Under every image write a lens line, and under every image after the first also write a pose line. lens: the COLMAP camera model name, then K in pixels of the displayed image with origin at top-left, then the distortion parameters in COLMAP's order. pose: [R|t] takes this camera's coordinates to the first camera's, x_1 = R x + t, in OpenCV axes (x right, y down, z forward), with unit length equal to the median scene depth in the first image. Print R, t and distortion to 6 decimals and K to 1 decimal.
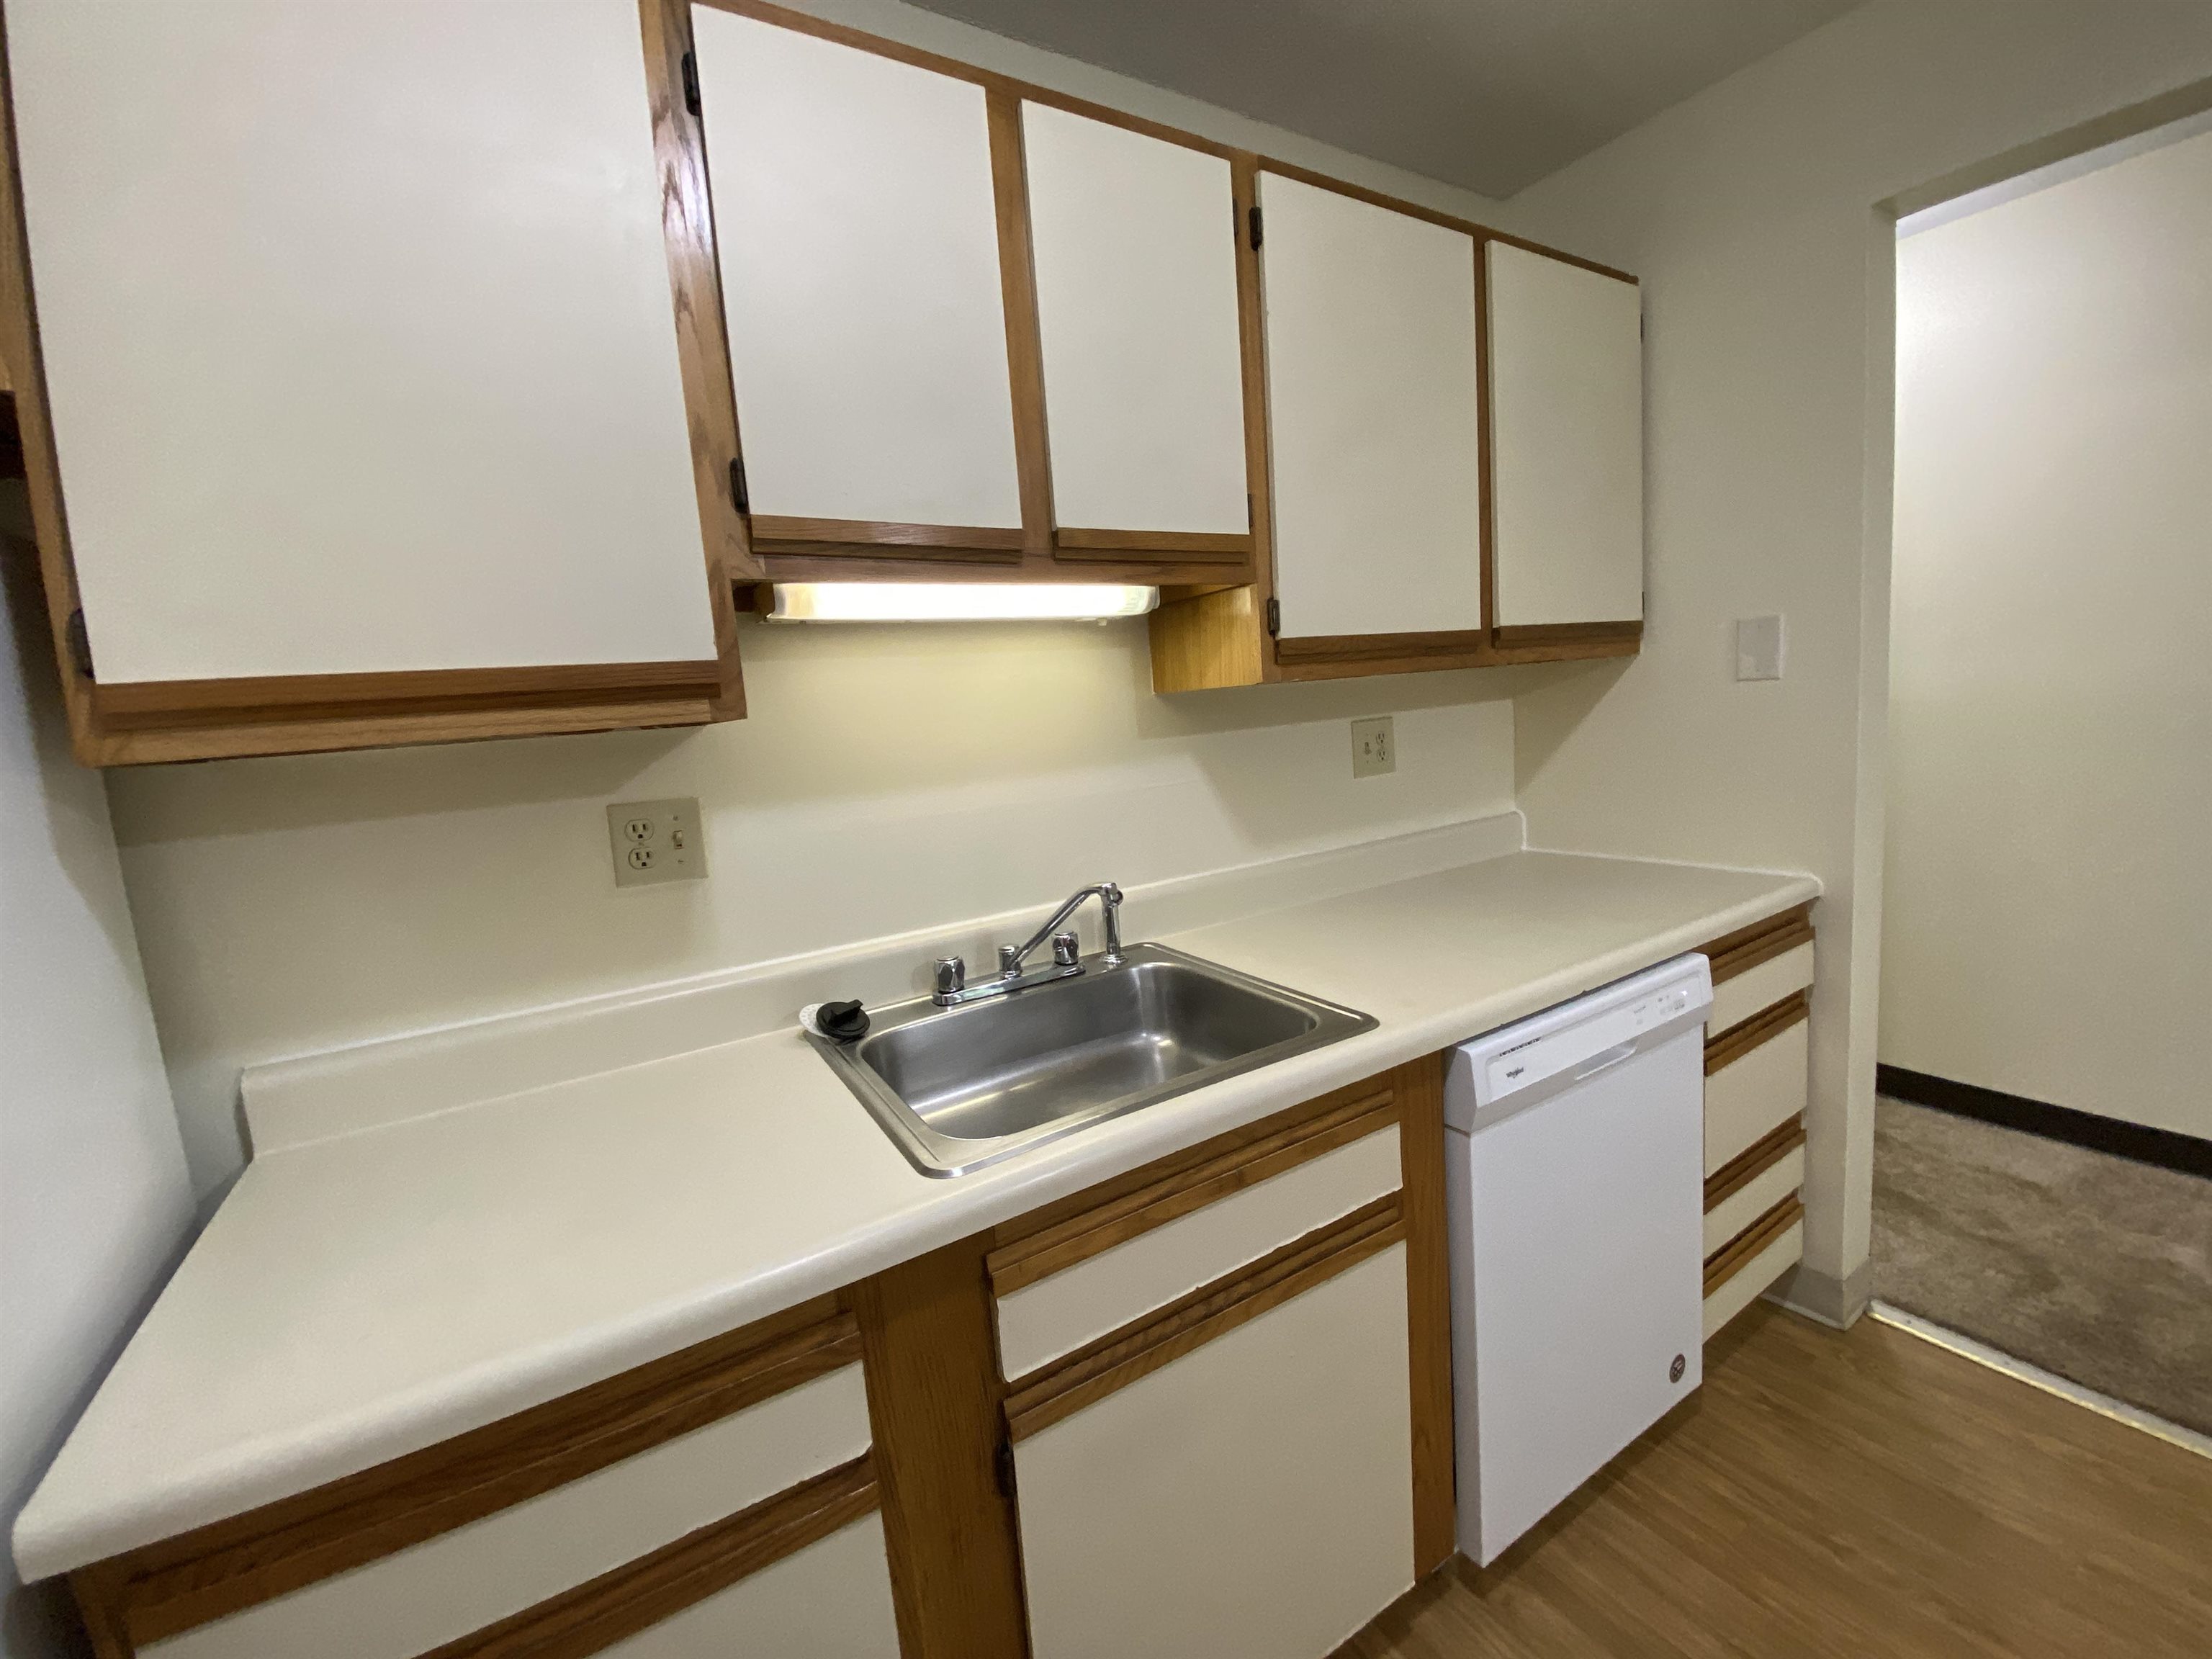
lens RADIAL K [[933.8, 0, 1106.0], [0, 933.8, 829.5], [0, 0, 1]] dist [0.017457, -0.019484]
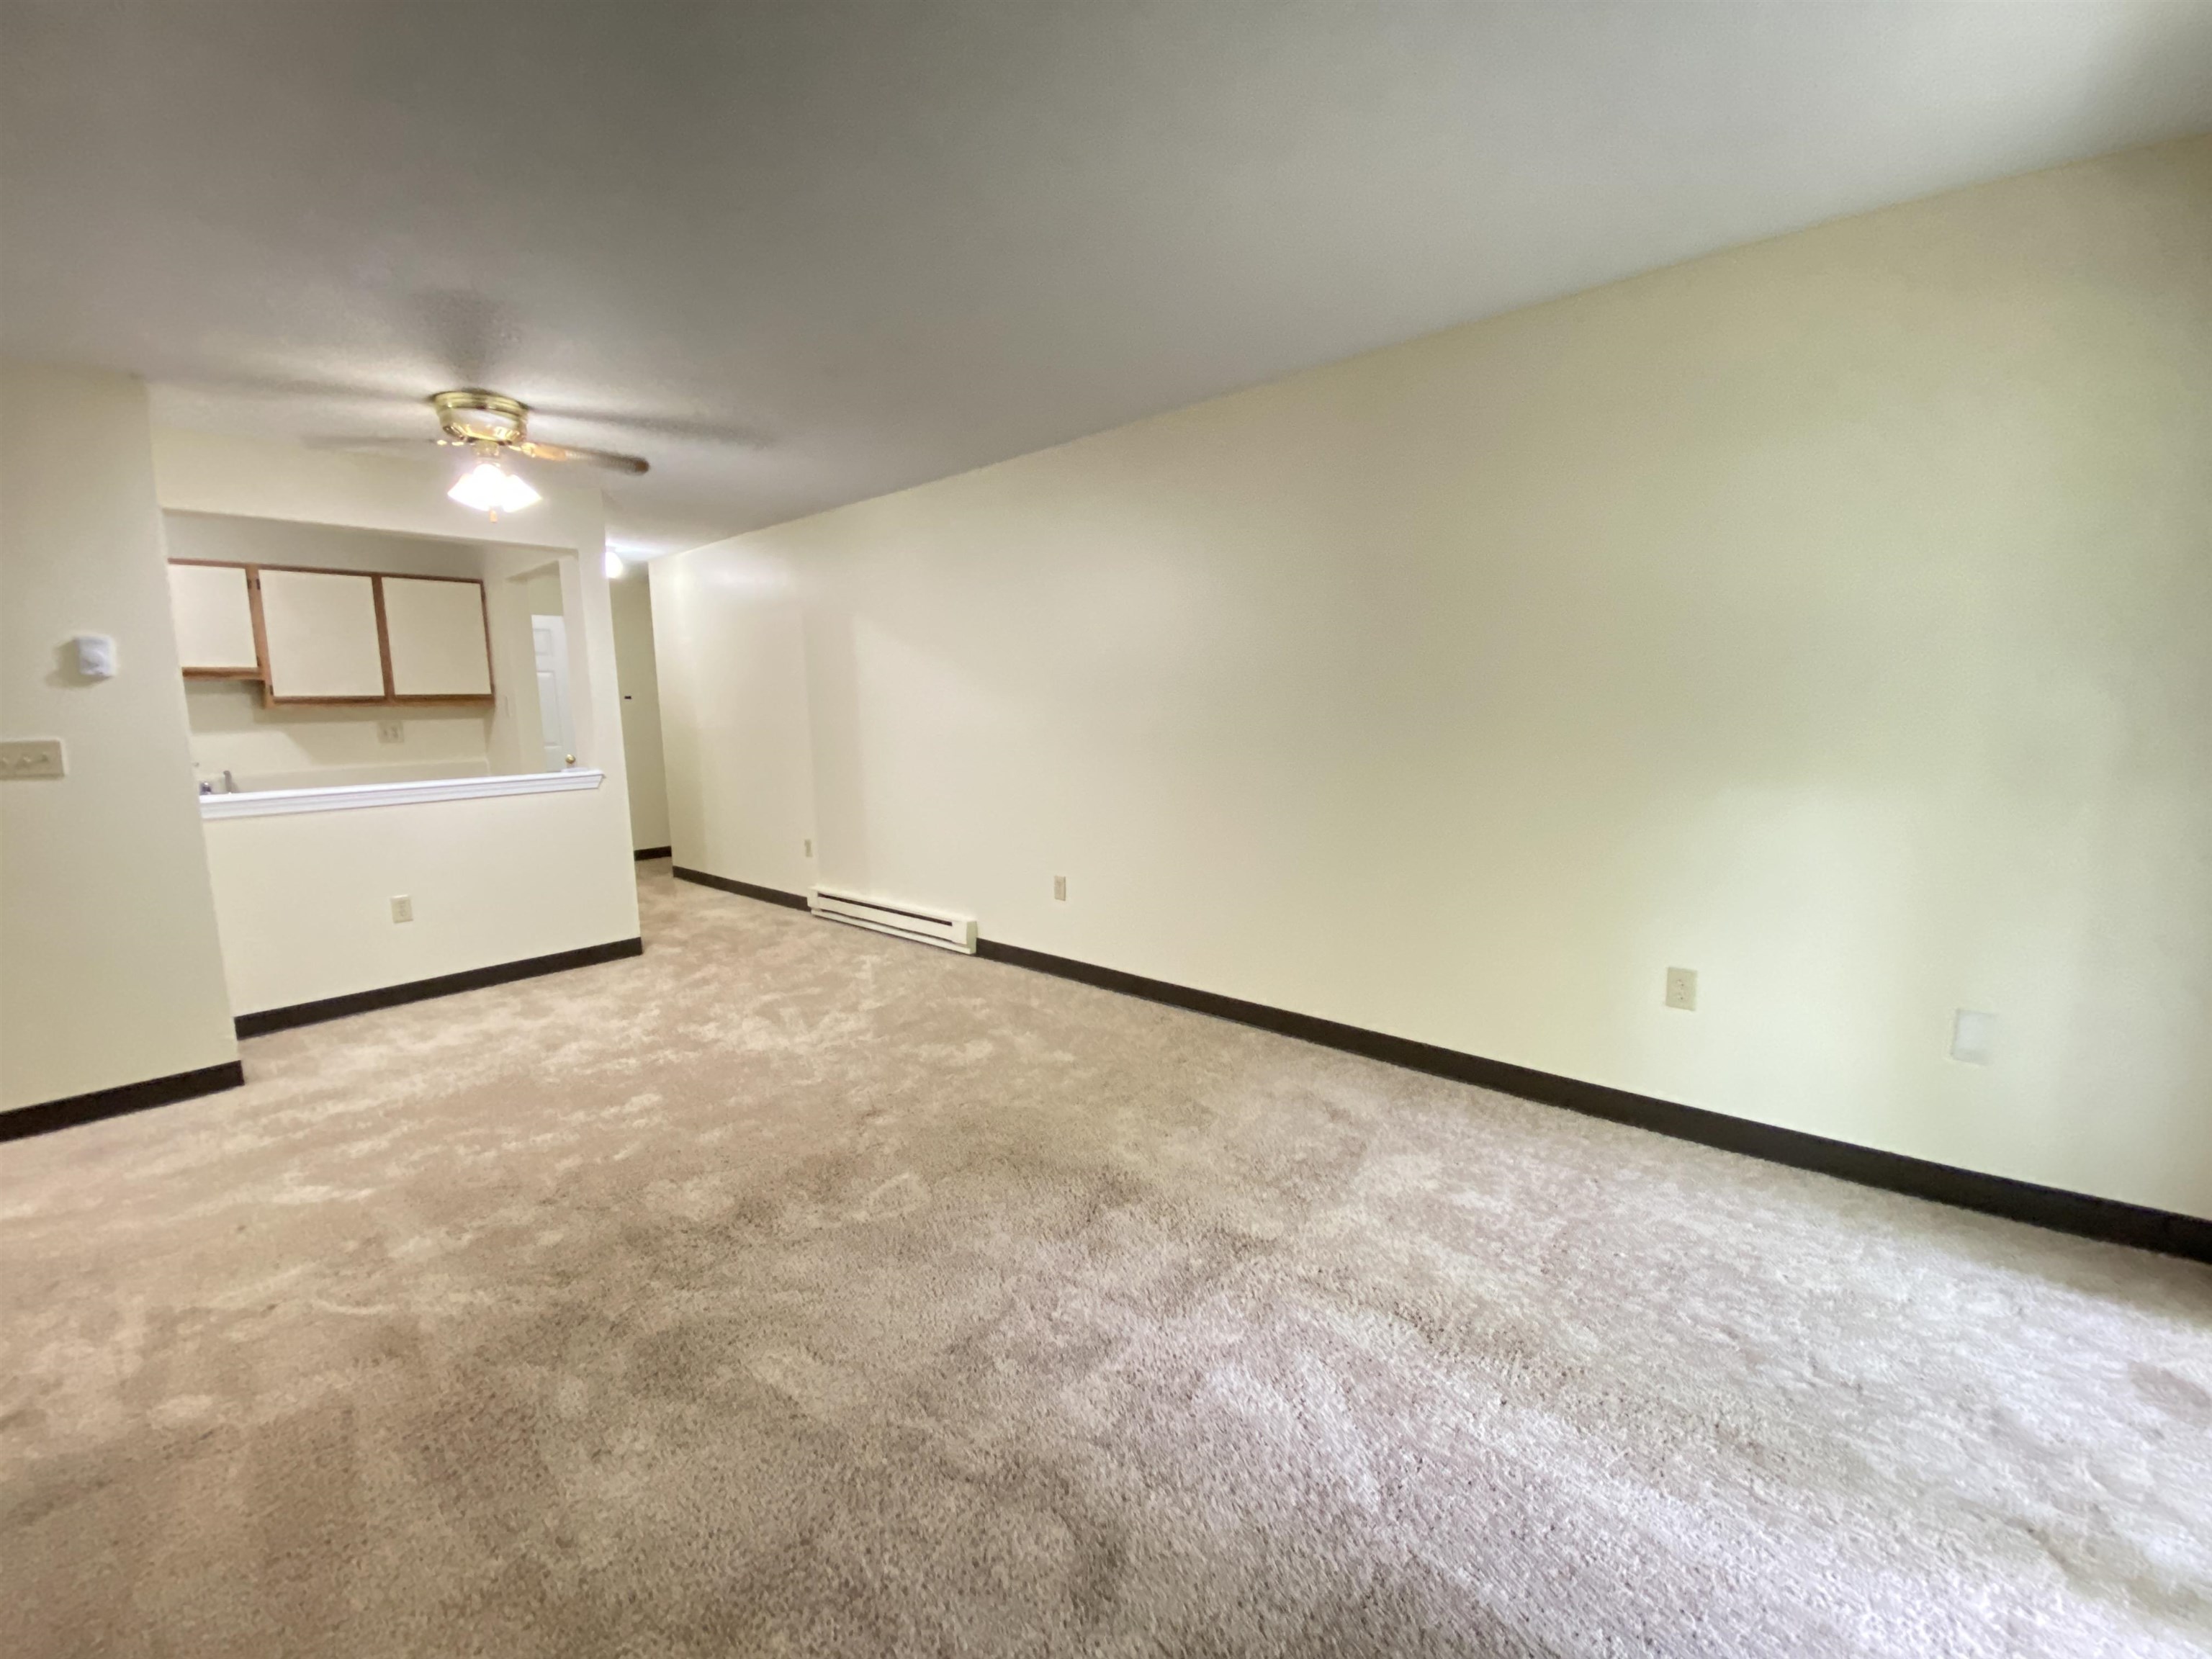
lens RADIAL K [[902.9, 0, 1097.2], [0, 902.9, 818.6], [0, 0, 1]] dist [0.014459, -0.018056]
pose [[0.953852, 0.018263, 0.299722, 1.938162], [-0.011236, 0.999620, -0.025153, 0.275220], [-0.300068, 0.020624, 0.953695, -2.858911]]
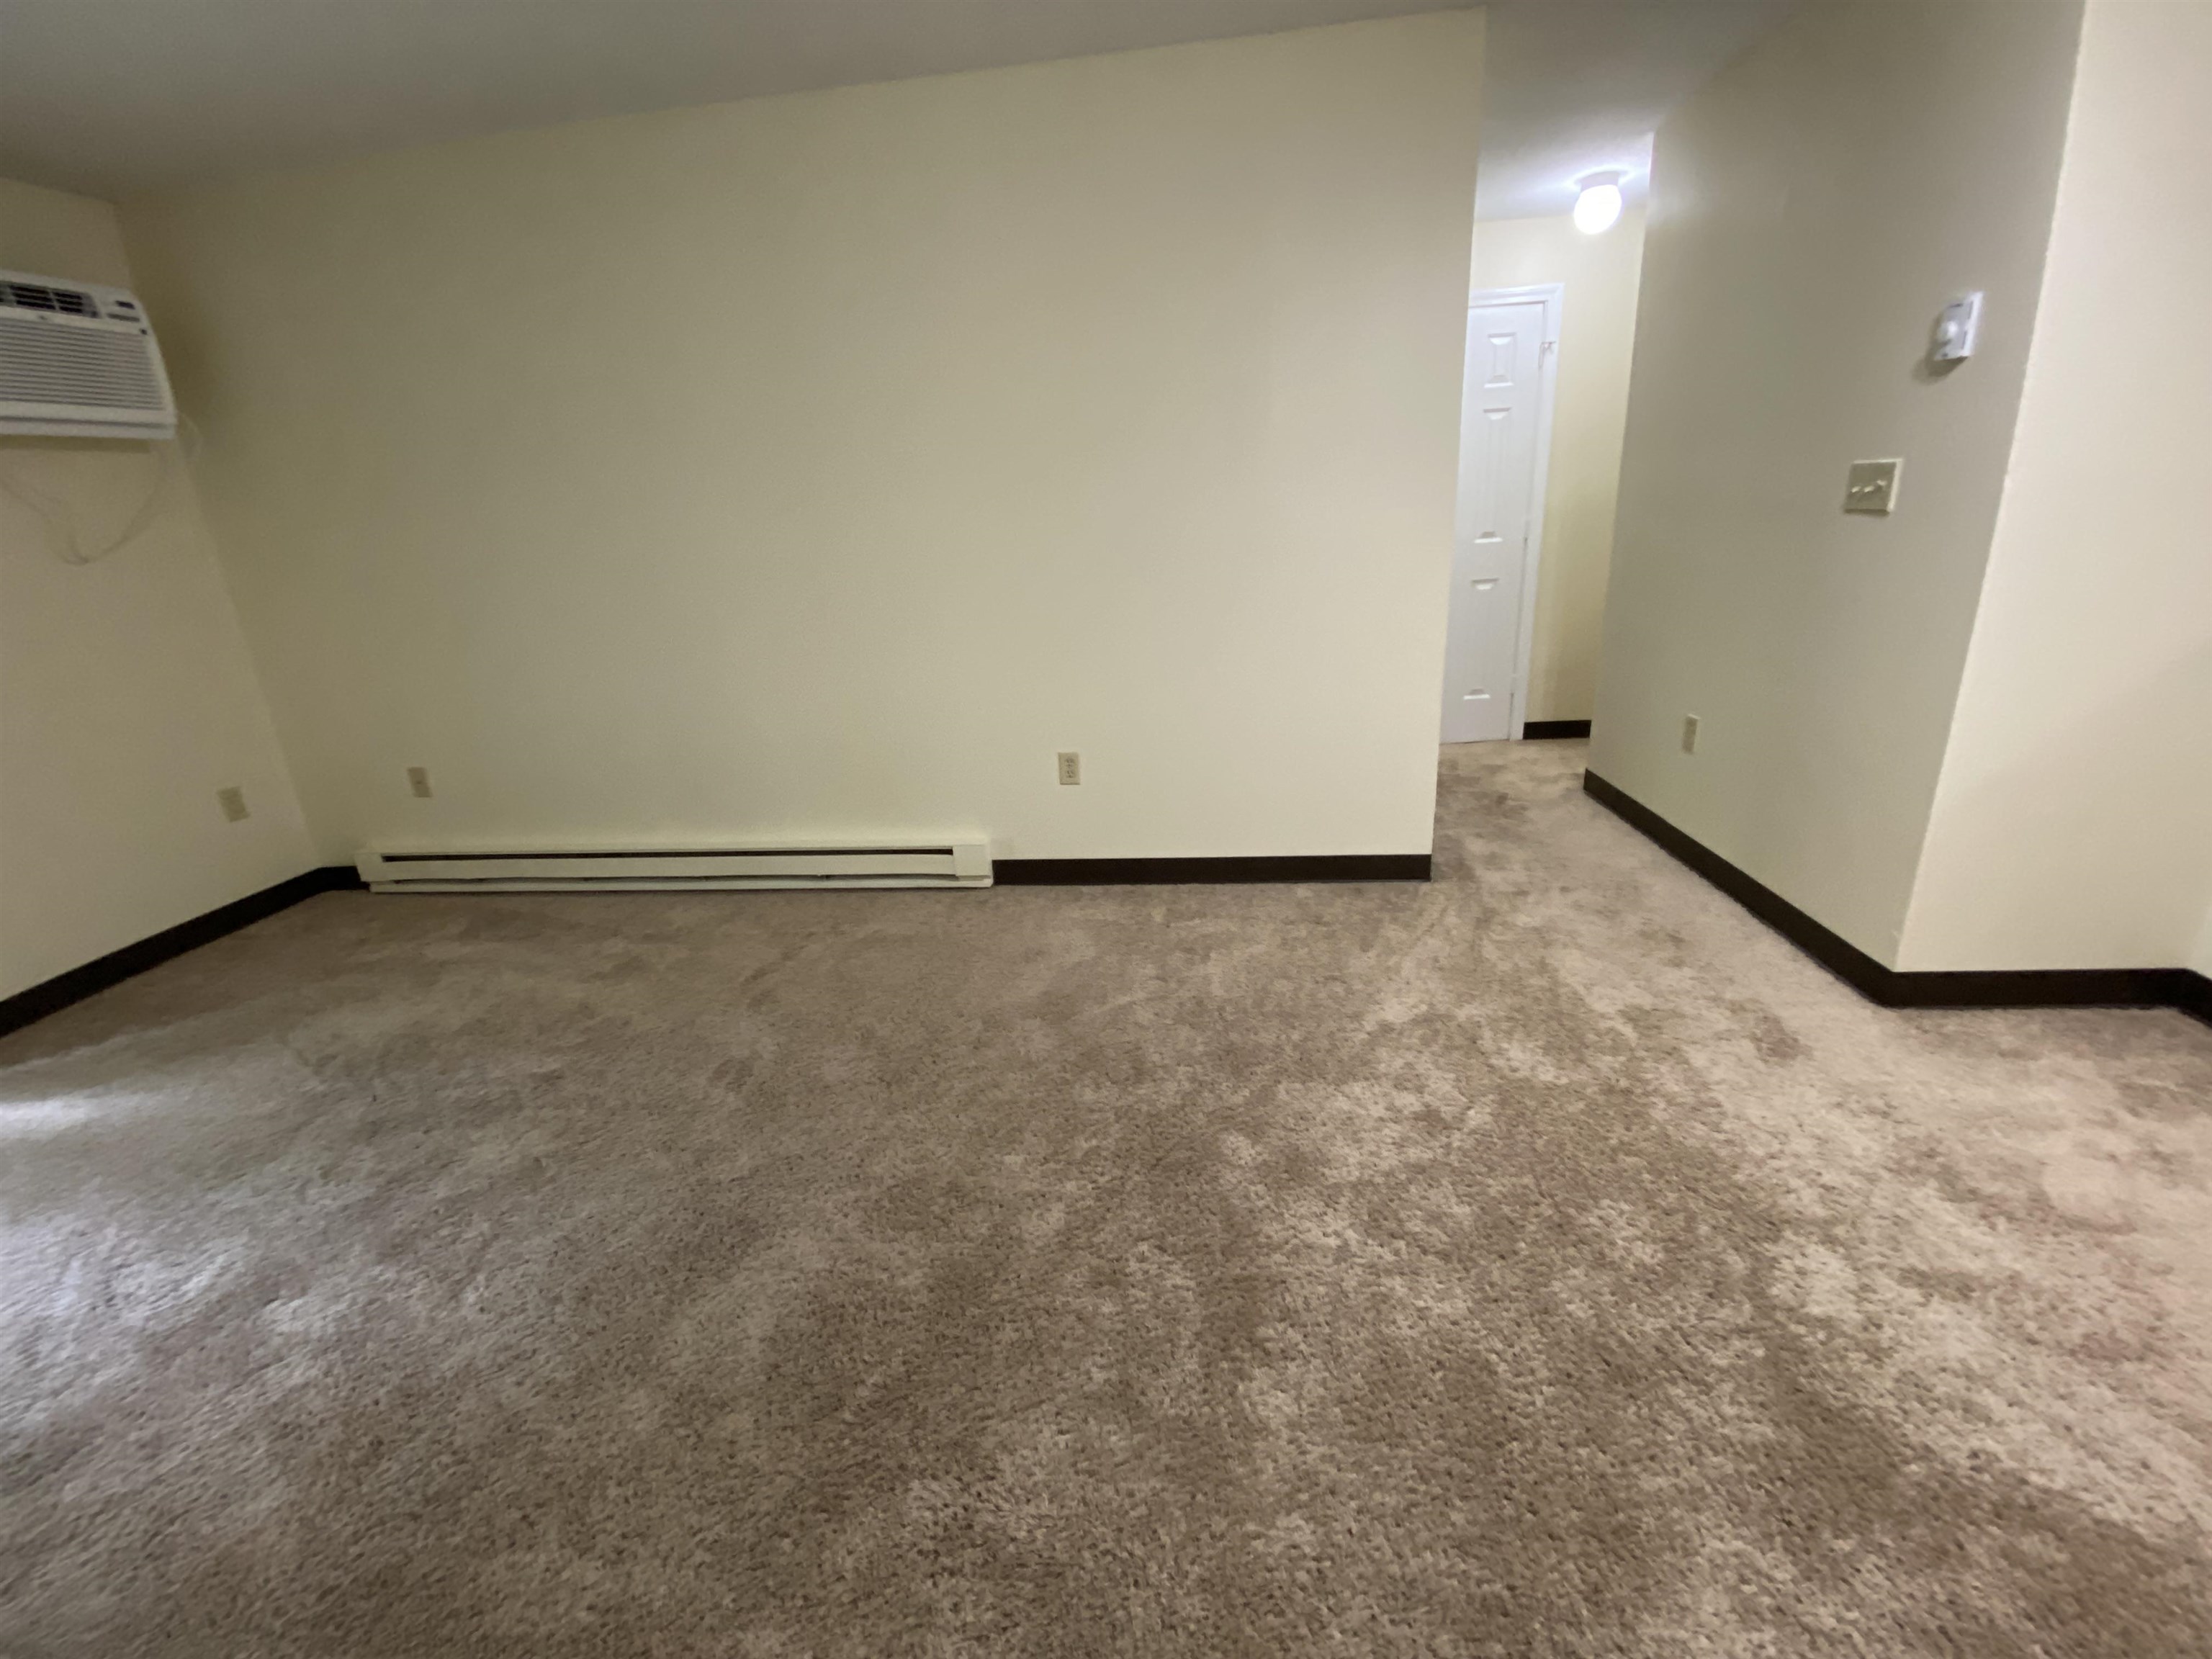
lens RADIAL K [[902.9, 0, 1097.2], [0, 902.9, 818.6], [0, 0, 1]] dist [0.014459, -0.018056]
pose [[-0.611853, 0.346181, -0.711193, 2.330642], [-0.001351, 0.898679, 0.438604, -0.013024], [0.790971, 0.269322, -0.549392, -0.580508]]
